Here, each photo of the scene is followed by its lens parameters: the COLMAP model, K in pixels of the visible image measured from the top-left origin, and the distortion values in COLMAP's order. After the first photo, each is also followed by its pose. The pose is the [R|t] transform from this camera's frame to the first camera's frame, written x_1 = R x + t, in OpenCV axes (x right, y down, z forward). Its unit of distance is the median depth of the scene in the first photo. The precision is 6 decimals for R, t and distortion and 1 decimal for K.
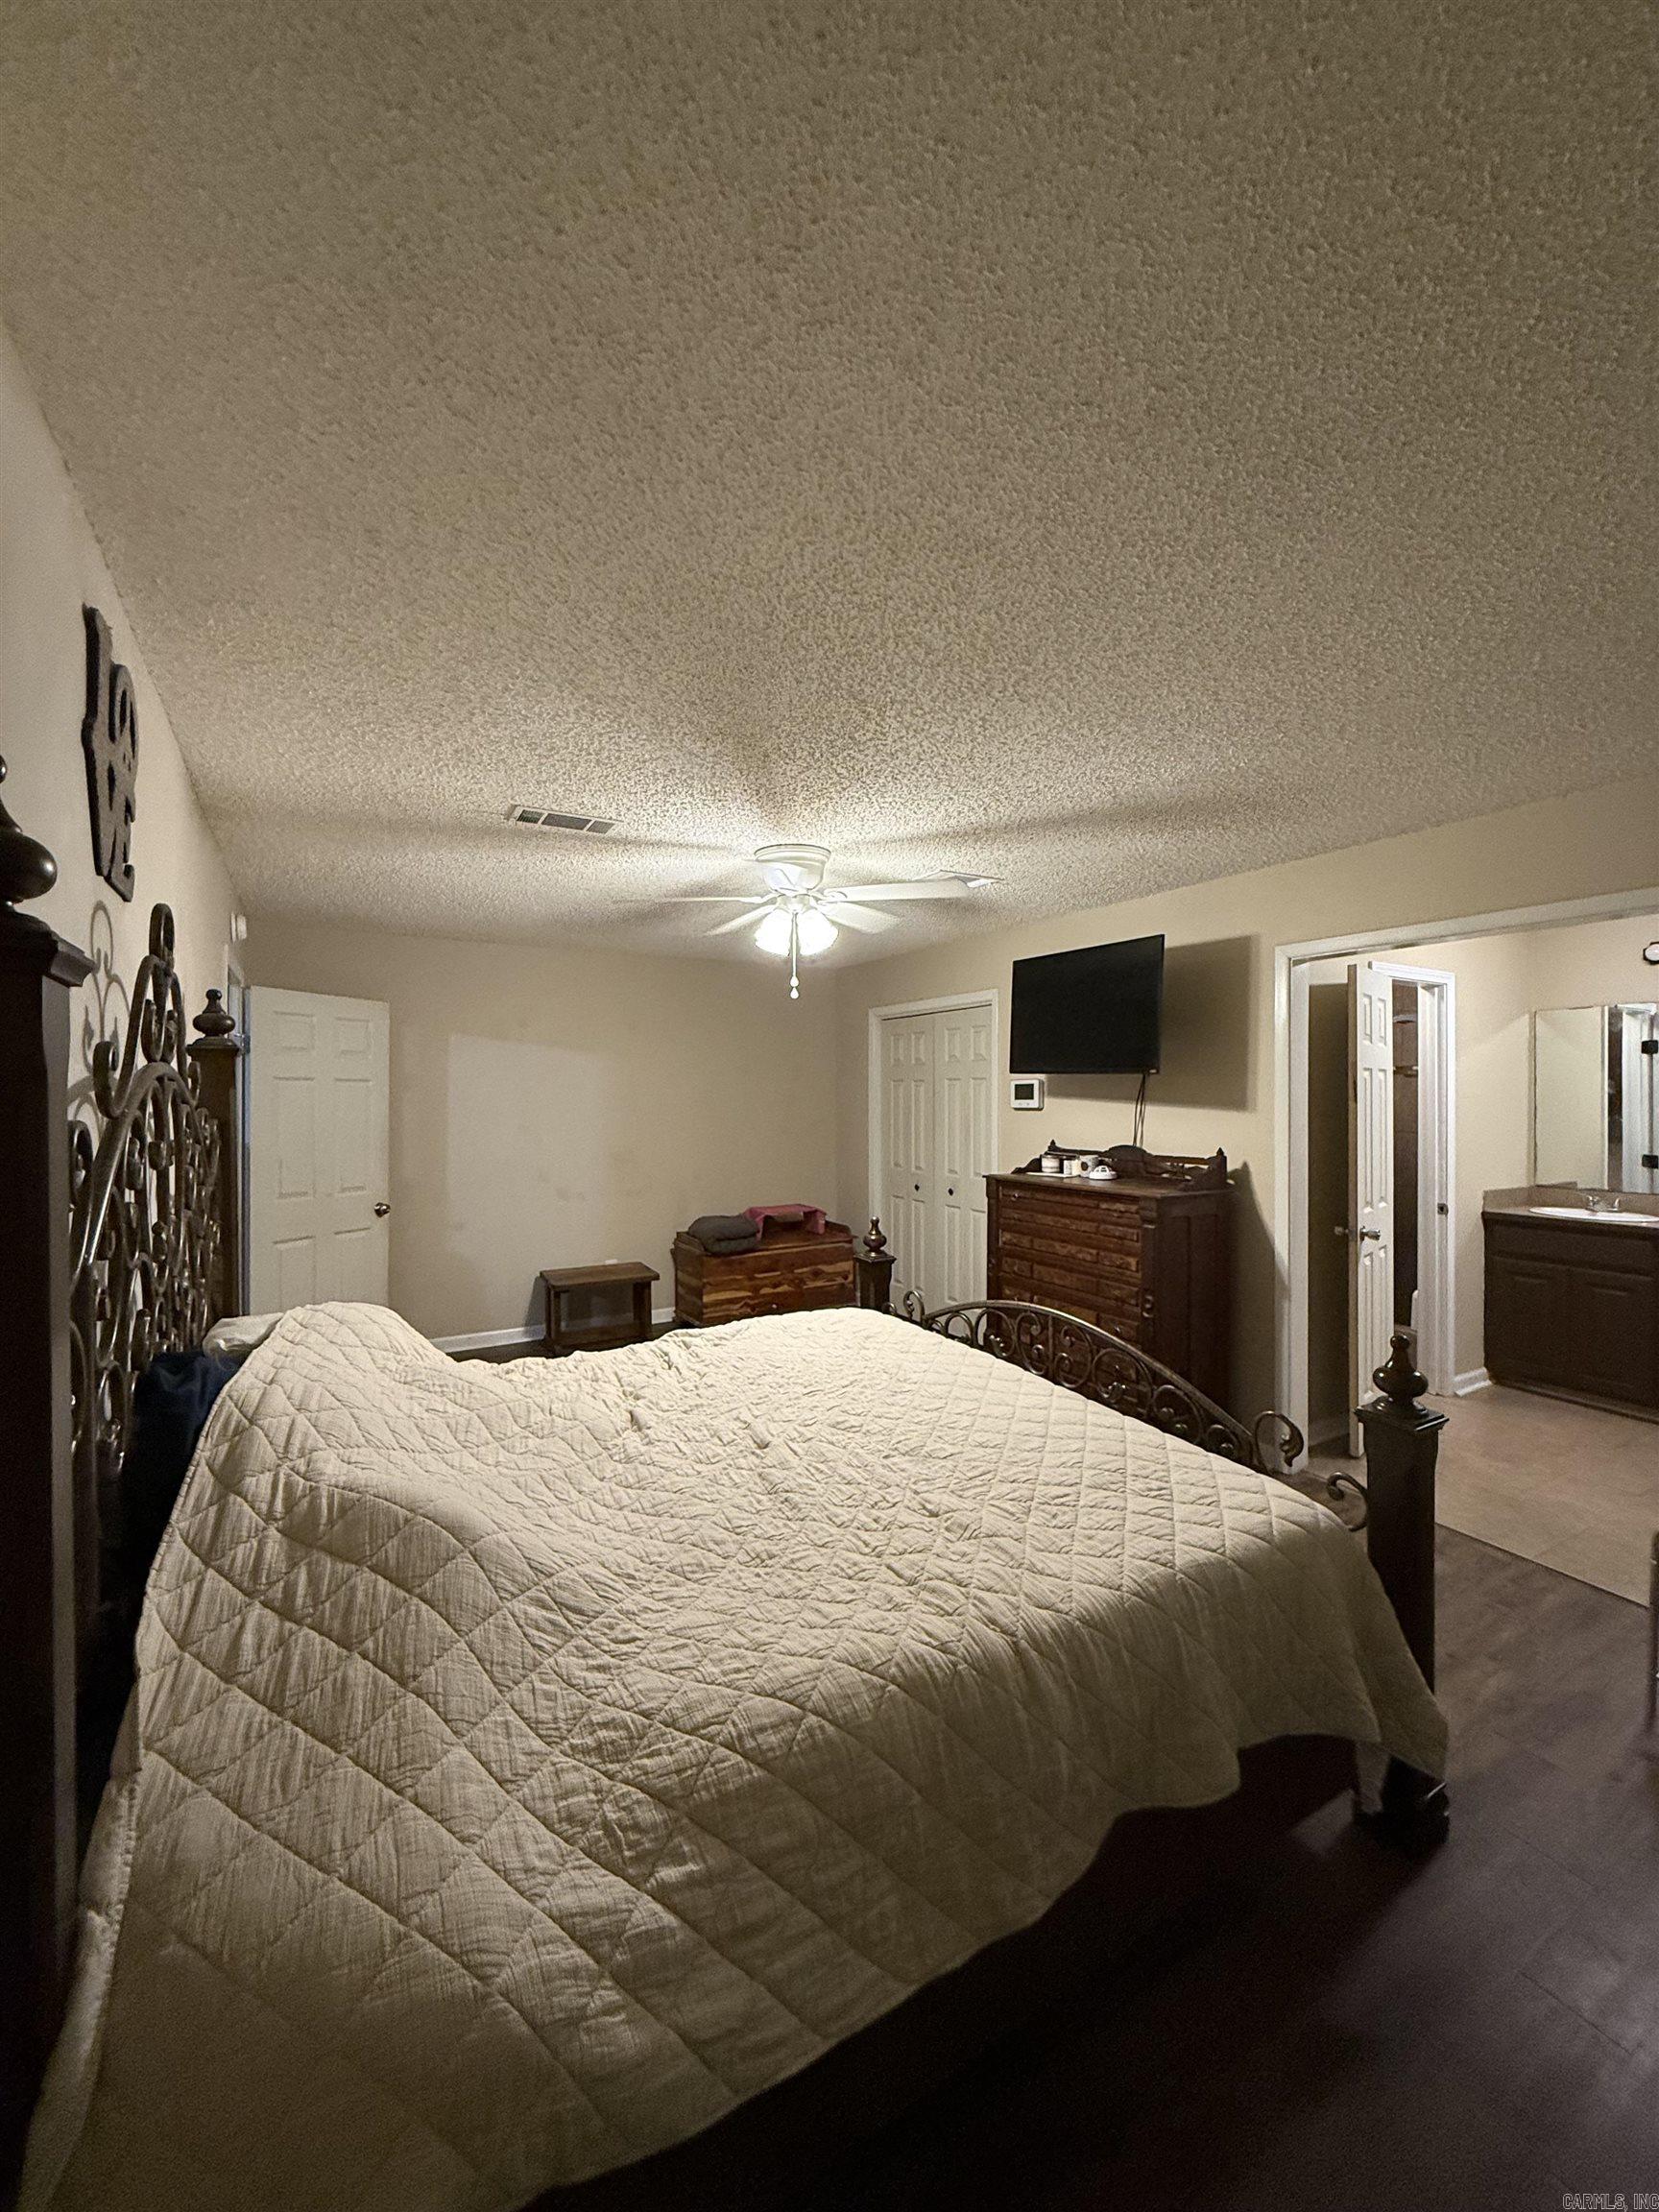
lens RADIAL K [[879.1, 0, 830.0], [0, 879.1, 1101.0], [0, 0, 1]] dist [0.001147, -0.000314]
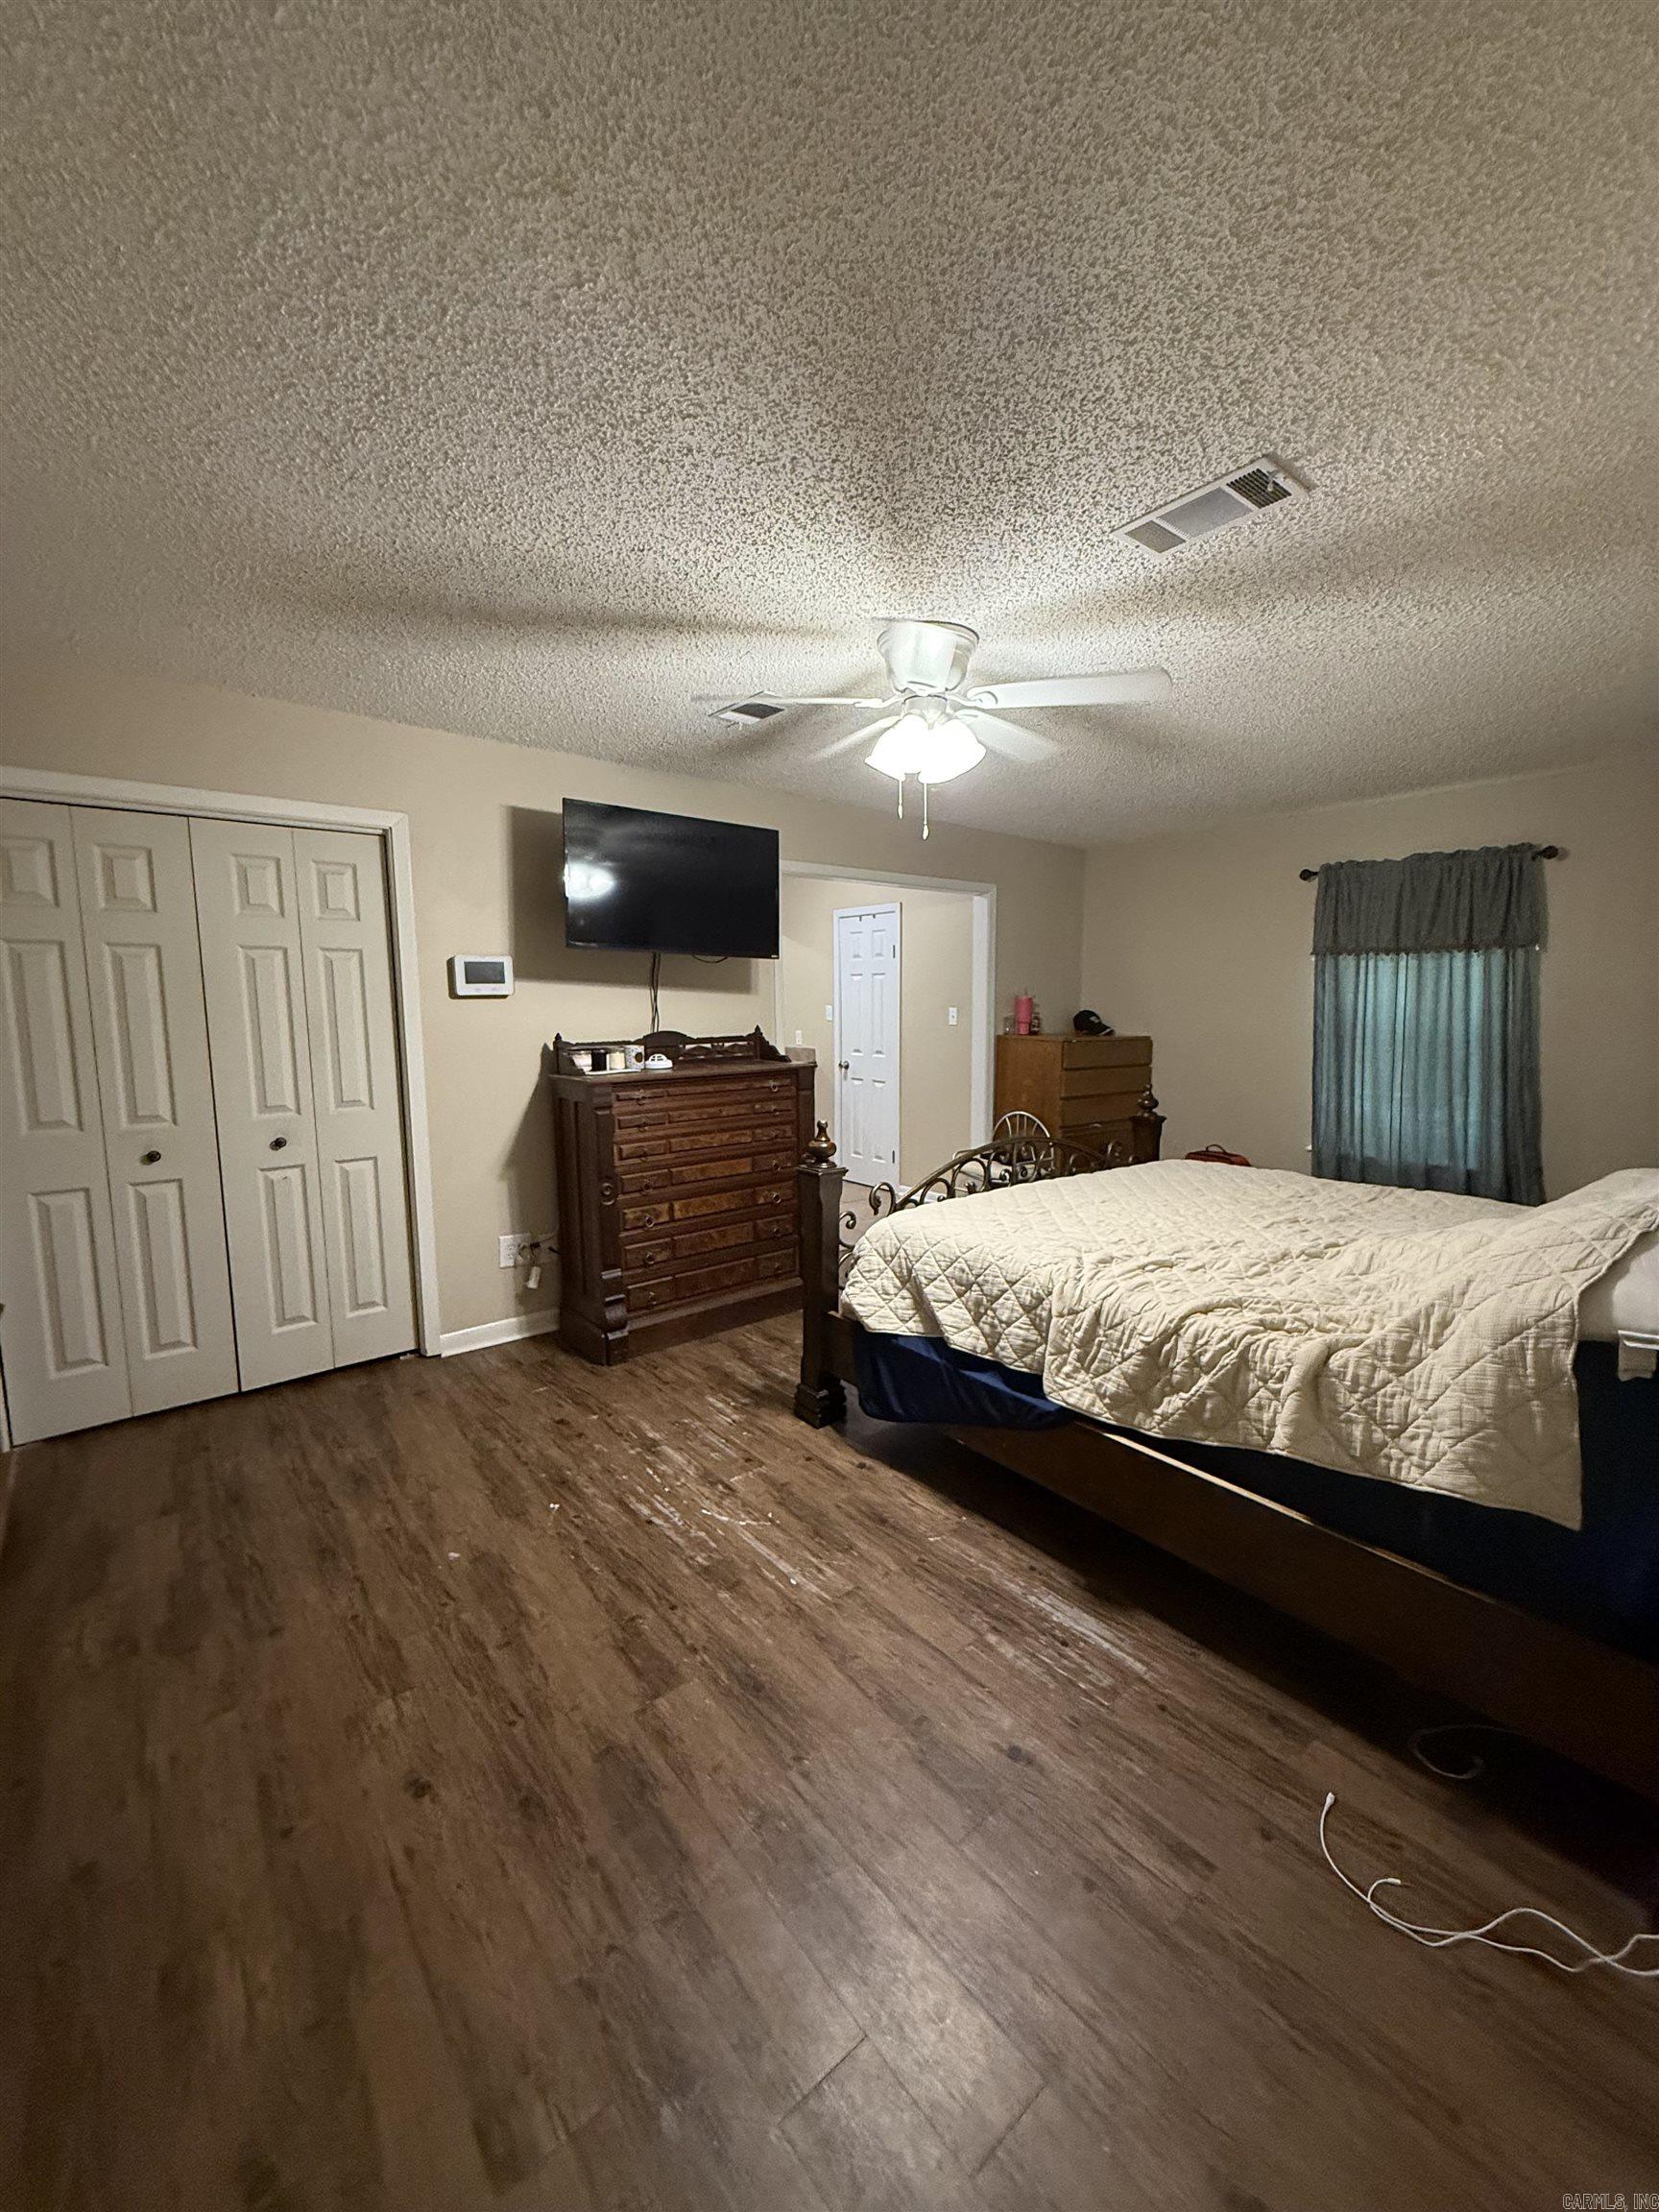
lens RADIAL K [[879.1, 0, 833.5], [0, 879.1, 1088.7], [0, 0, 1]] dist [0.001147, -0.000314]
pose [[-0.145147, -0.098569, 0.984488, -1.025448], [0.015380, 0.994680, 0.101857, 0.028178], [-0.989291, 0.029926, -0.142859, 1.514469]]
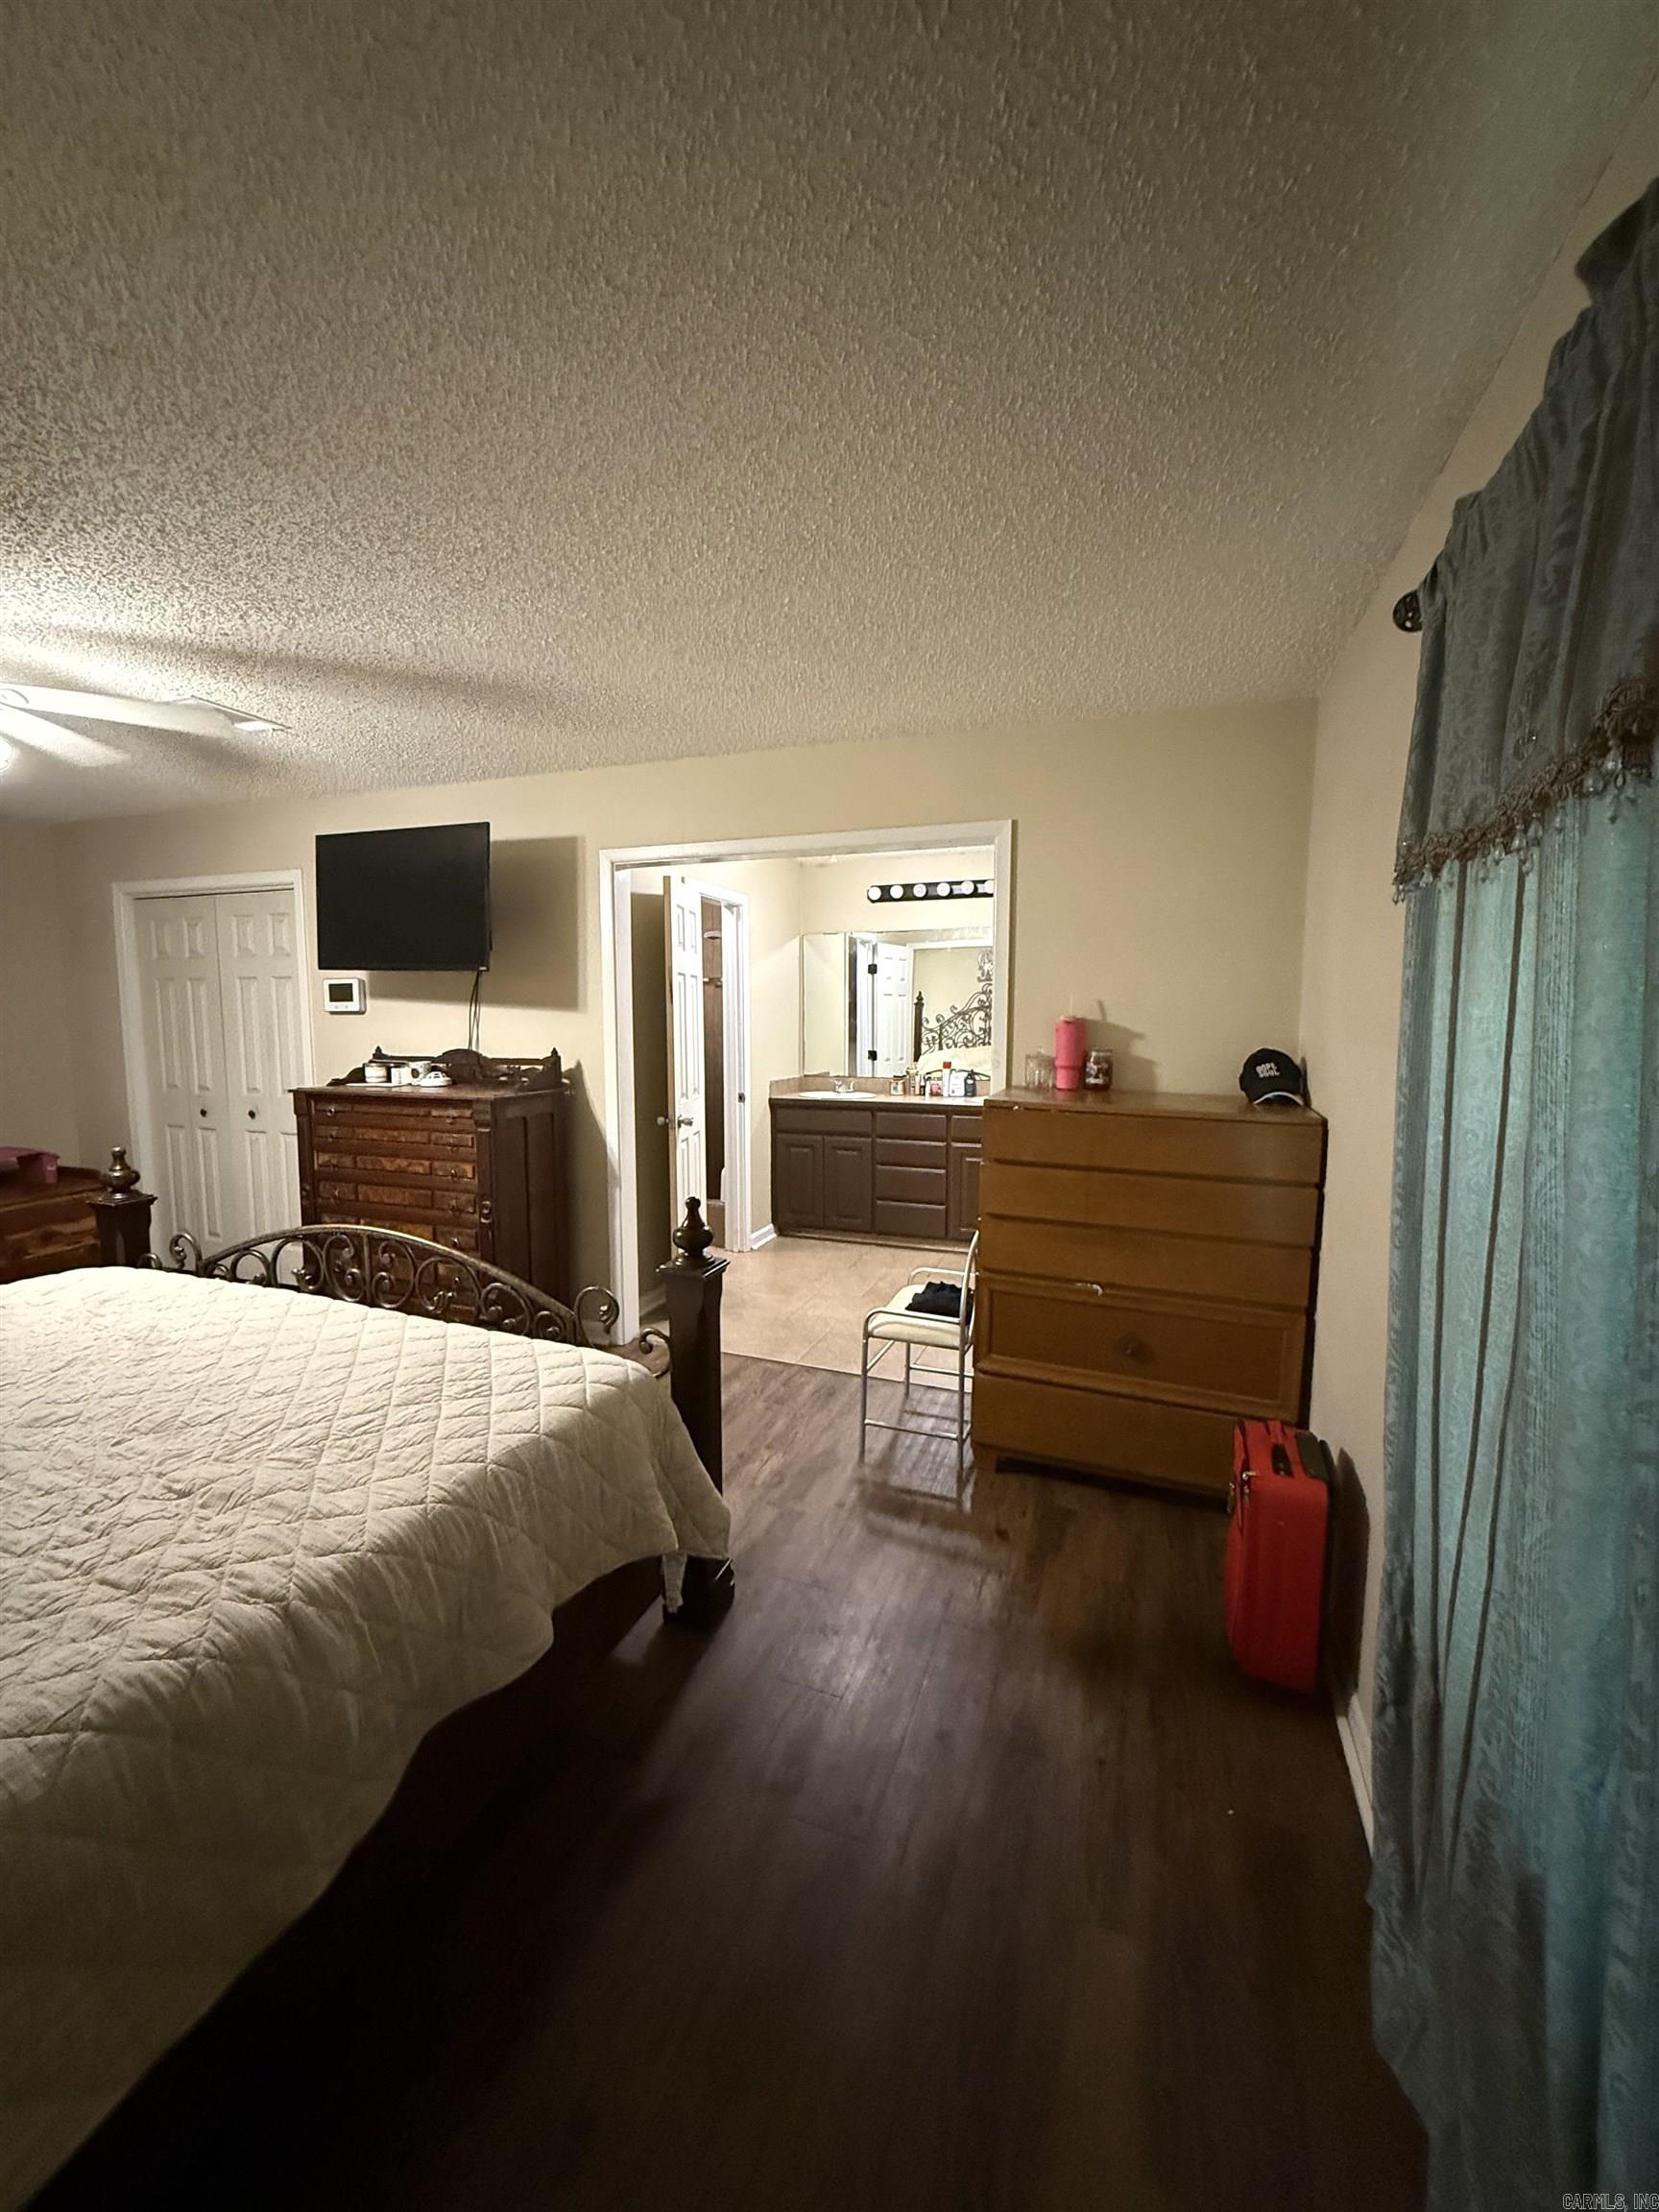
lens RADIAL K [[879.1, 0, 830.8], [0, 879.1, 1105.3], [0, 0, 1]] dist [0.001147, -0.000314]
pose [[0.766984, -0.063787, 0.638488, 0.055484], [0.001474, 0.995219, 0.097655, 0.029782], [-0.641665, -0.073959, 0.763411, 0.029888]]
